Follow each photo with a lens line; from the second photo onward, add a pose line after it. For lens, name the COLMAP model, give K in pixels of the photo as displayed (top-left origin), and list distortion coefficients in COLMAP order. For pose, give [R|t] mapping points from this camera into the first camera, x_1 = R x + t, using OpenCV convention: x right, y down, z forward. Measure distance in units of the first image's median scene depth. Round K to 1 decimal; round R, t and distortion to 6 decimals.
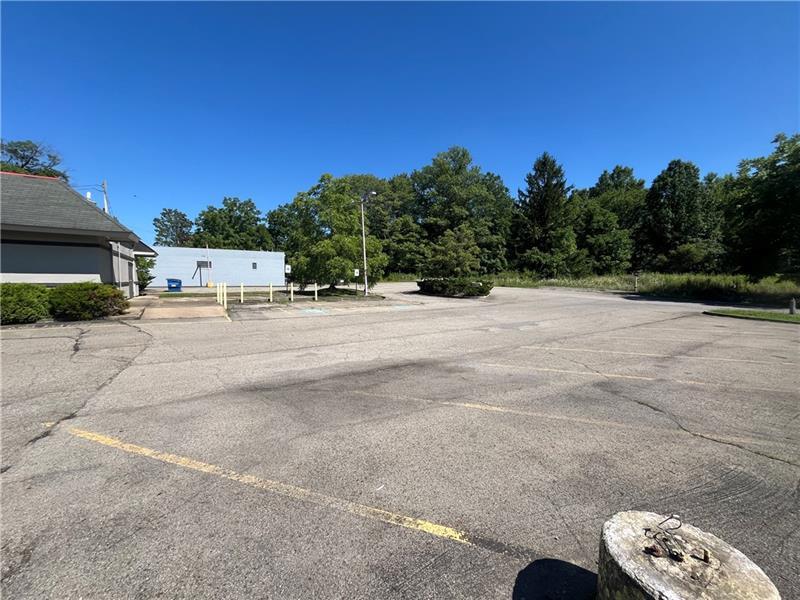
lens RADIAL K [[320.8, 0, 398.2], [0, 320.8, 302.7], [0, 0, 1]] dist [-0.012966, 0.000538]
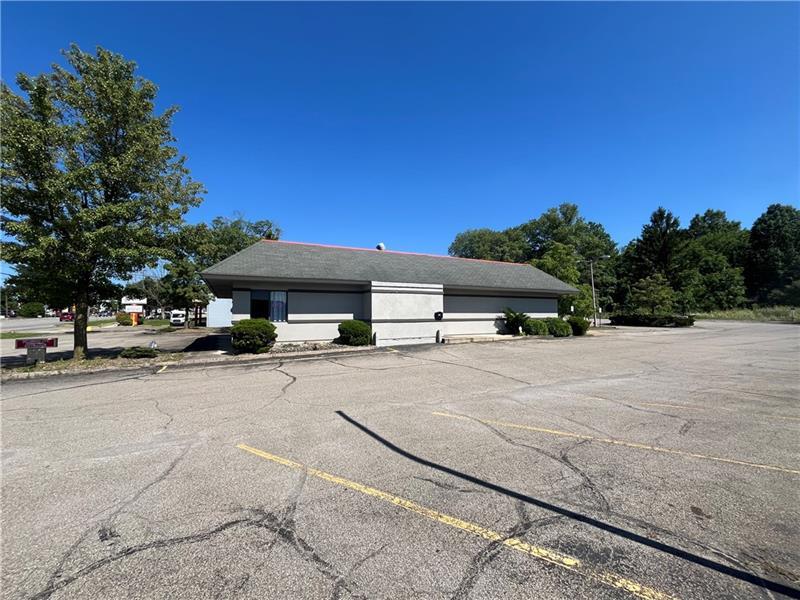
lens RADIAL K [[320.8, 0, 398.2], [0, 320.8, 302.7], [0, 0, 1]] dist [-0.012966, 0.000538]
pose [[0.993821, -0.019452, -0.109274, -0.327054], [0.006279, 0.992799, -0.119624, 0.014684], [0.110814, 0.118198, 0.986787, -0.195750]]
